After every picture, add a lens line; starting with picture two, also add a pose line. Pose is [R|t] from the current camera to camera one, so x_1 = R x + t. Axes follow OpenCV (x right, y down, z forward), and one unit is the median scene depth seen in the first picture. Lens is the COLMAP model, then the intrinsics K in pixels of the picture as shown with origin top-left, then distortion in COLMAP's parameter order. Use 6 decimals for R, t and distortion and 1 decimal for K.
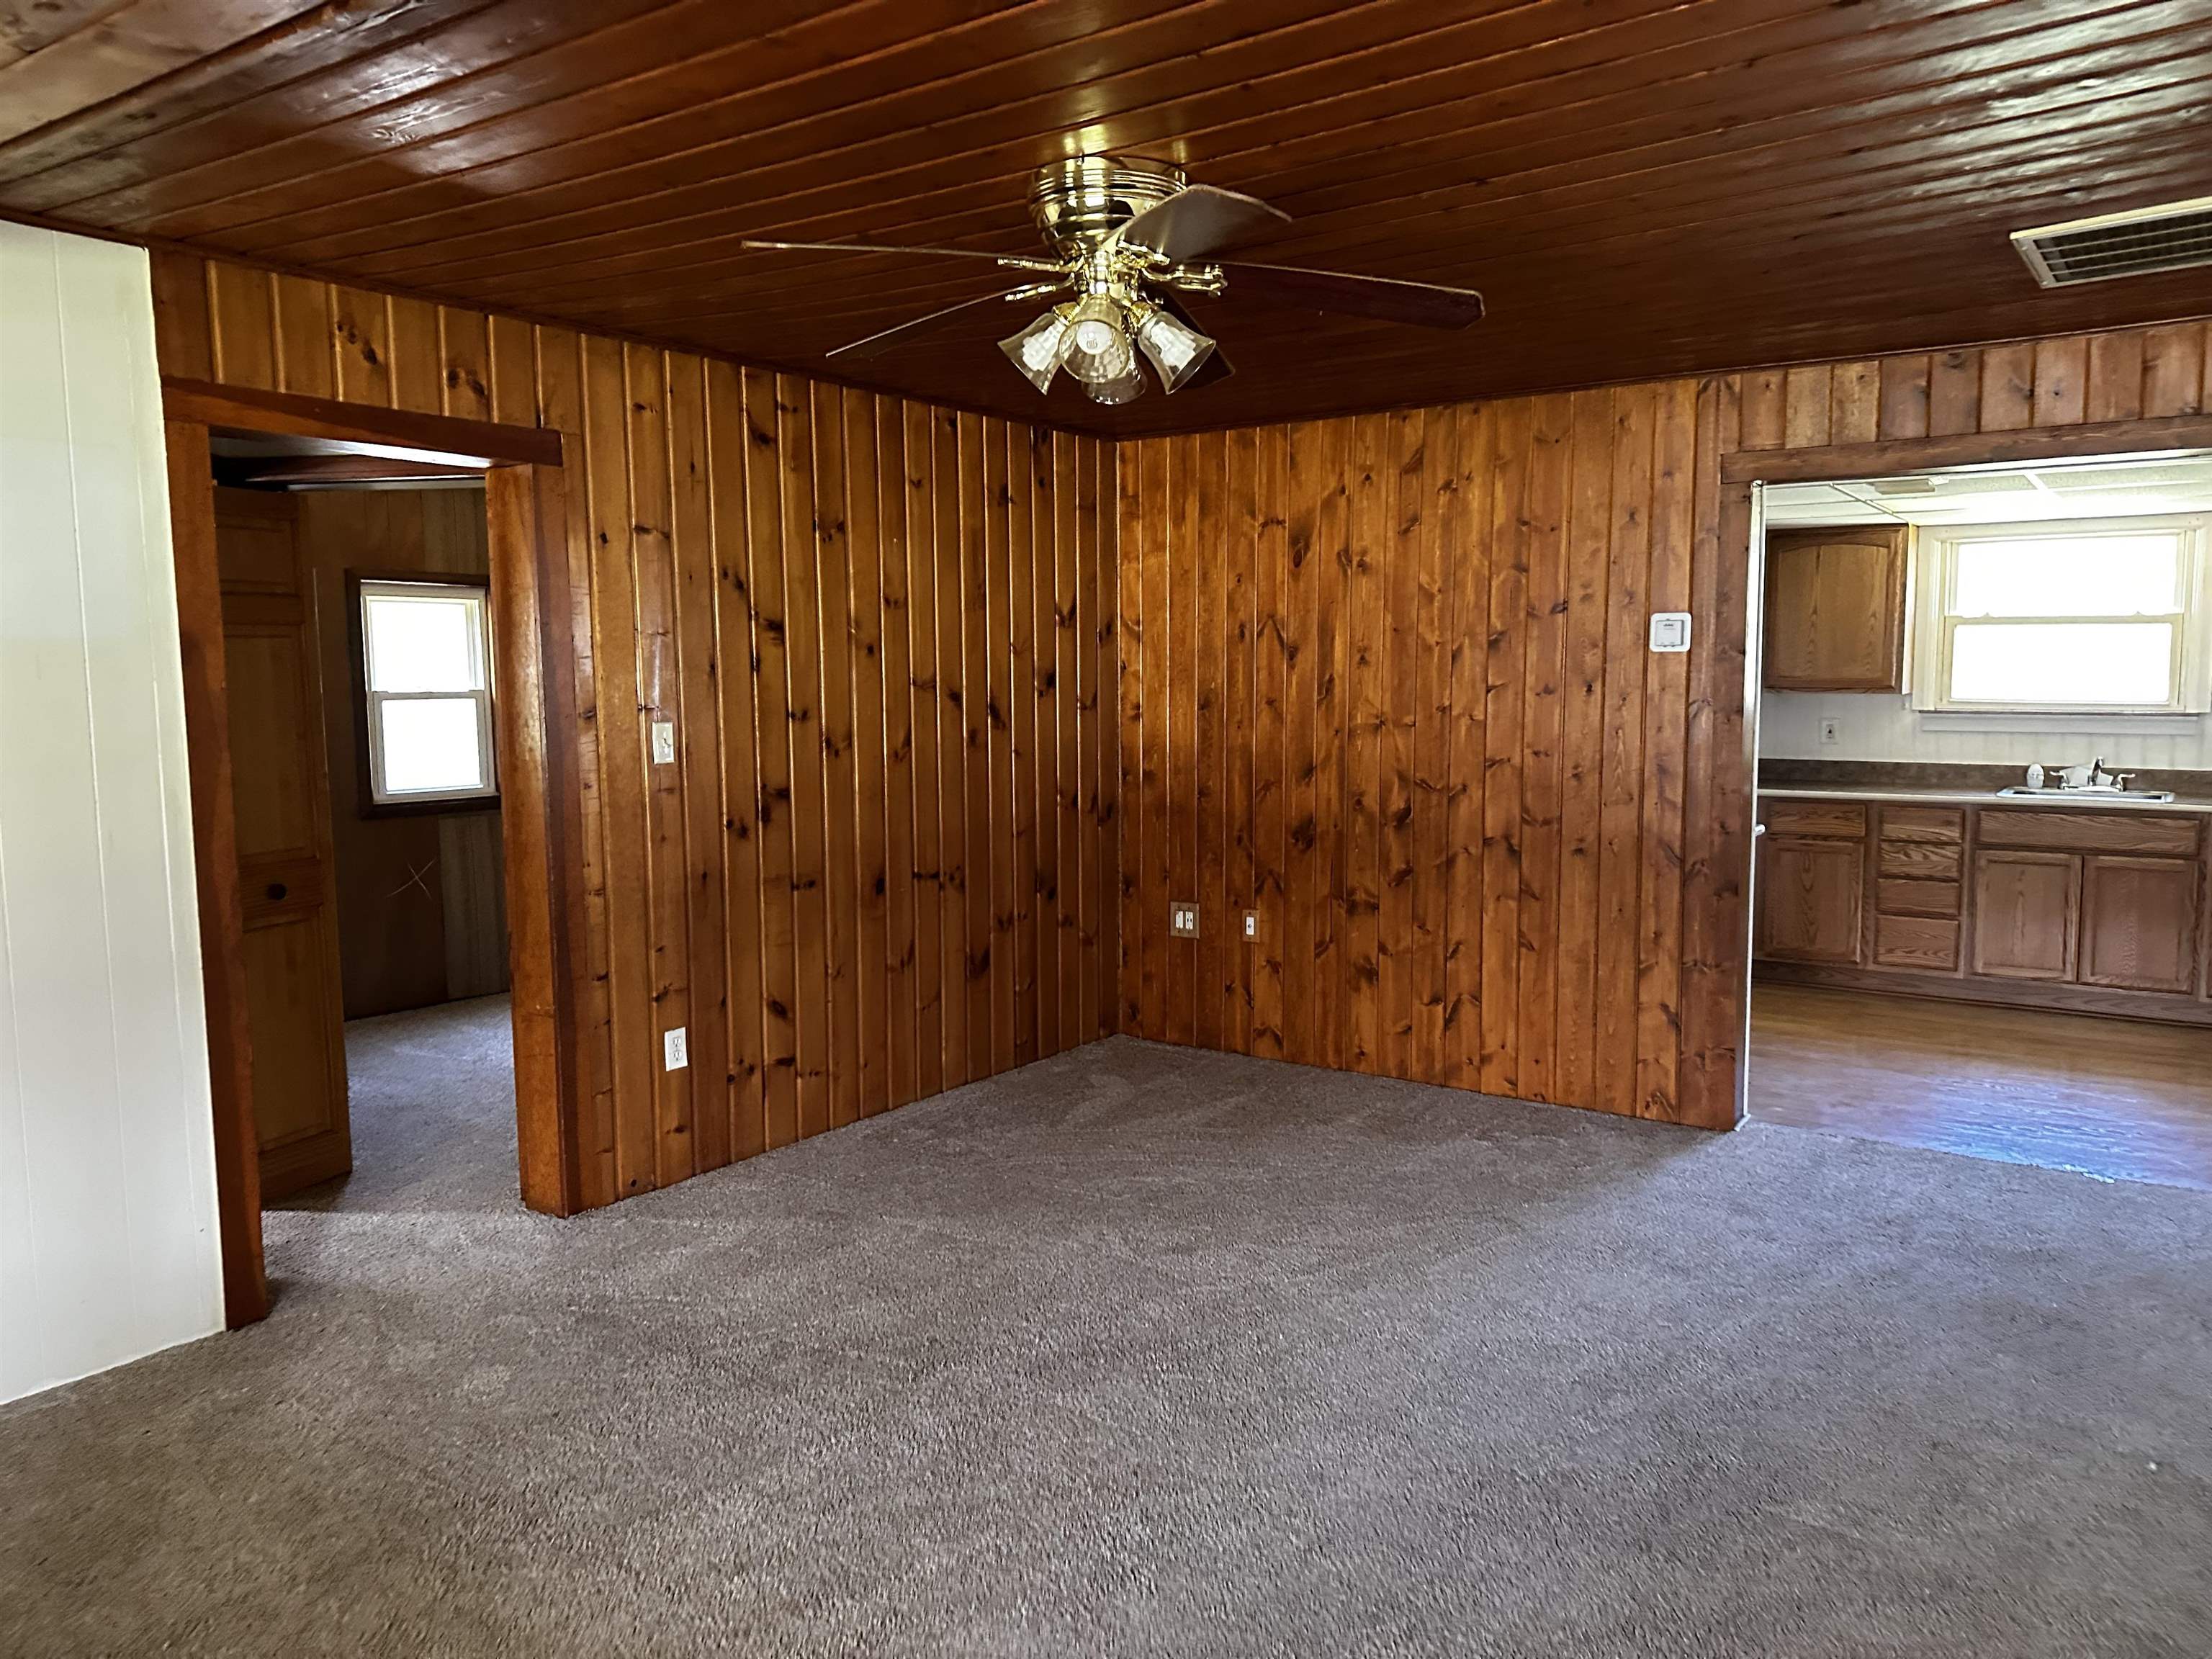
lens RADIAL K [[1584.5, 0, 1106.0], [0, 1584.5, 829.5], [0, 0, 1]] dist [-0.006845, -0.001208]
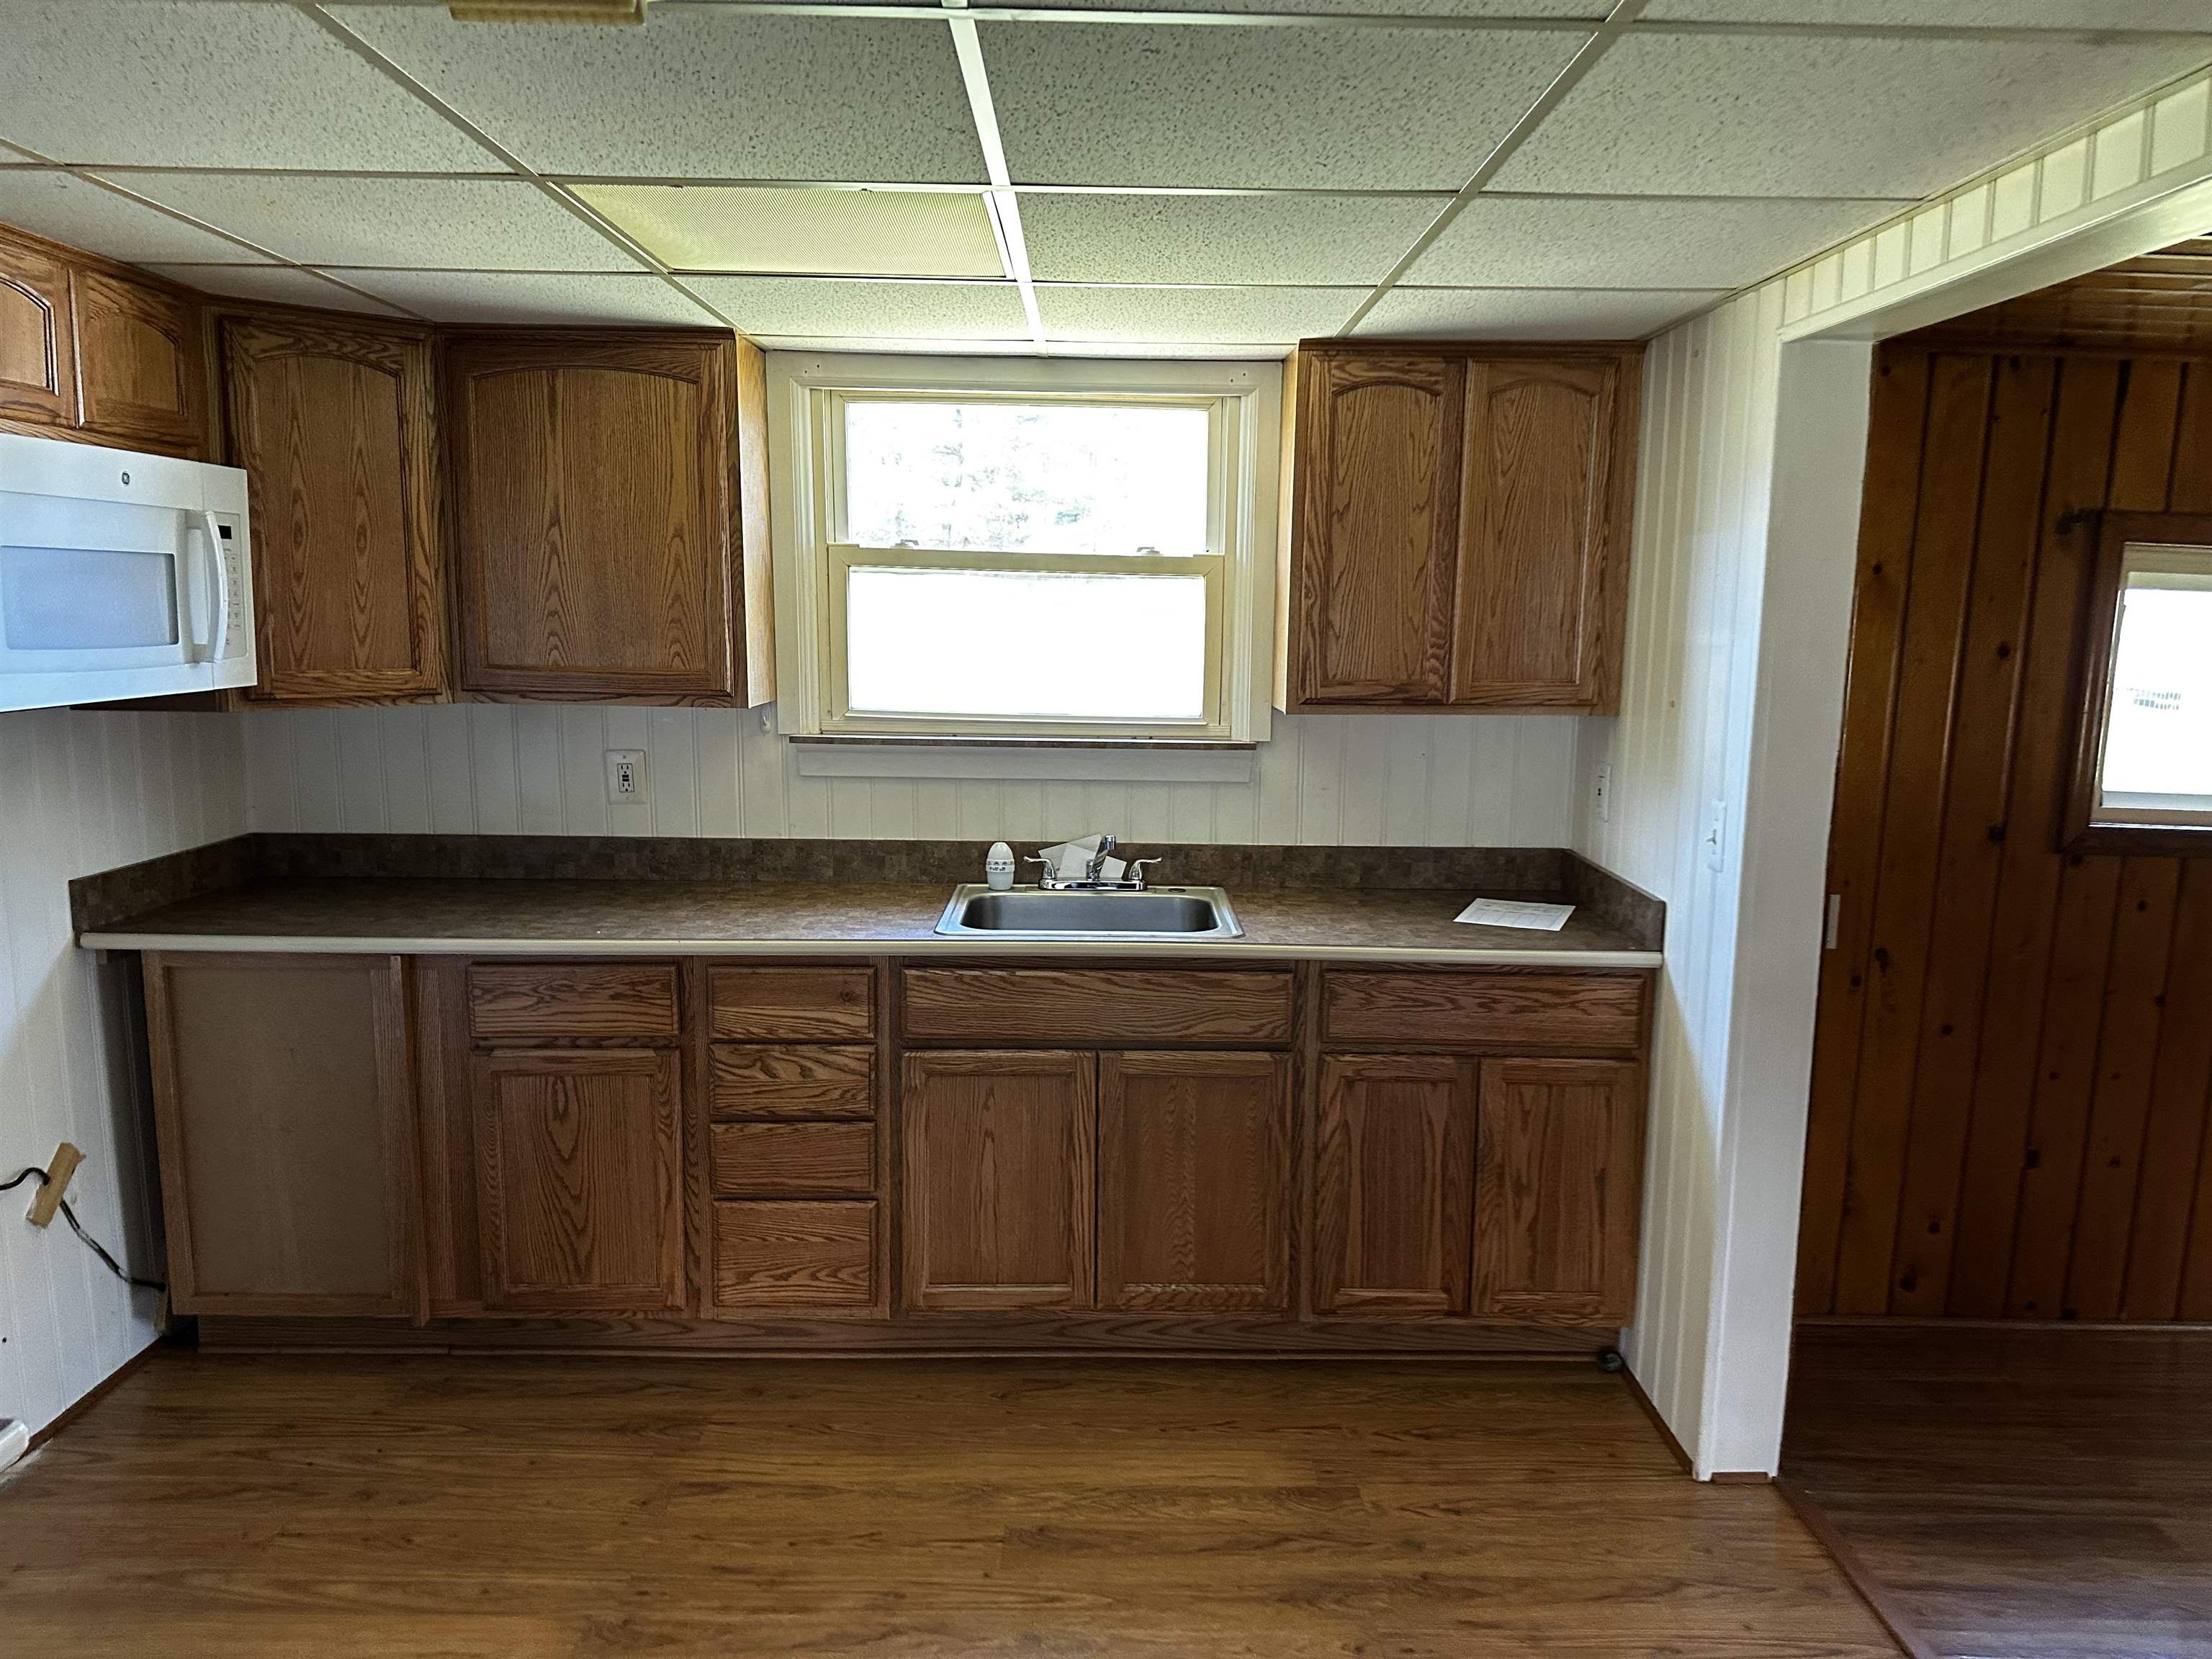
lens RADIAL K [[1584.5, 0, 1106.0], [0, 1584.5, 829.5], [0, 0, 1]] dist [-0.006845, -0.001208]
pose [[0.813405, -0.061640, 0.578423, 0.324096], [0.033027, 0.997660, 0.059872, -0.076326], [-0.580760, -0.029597, 0.813537, 0.570843]]
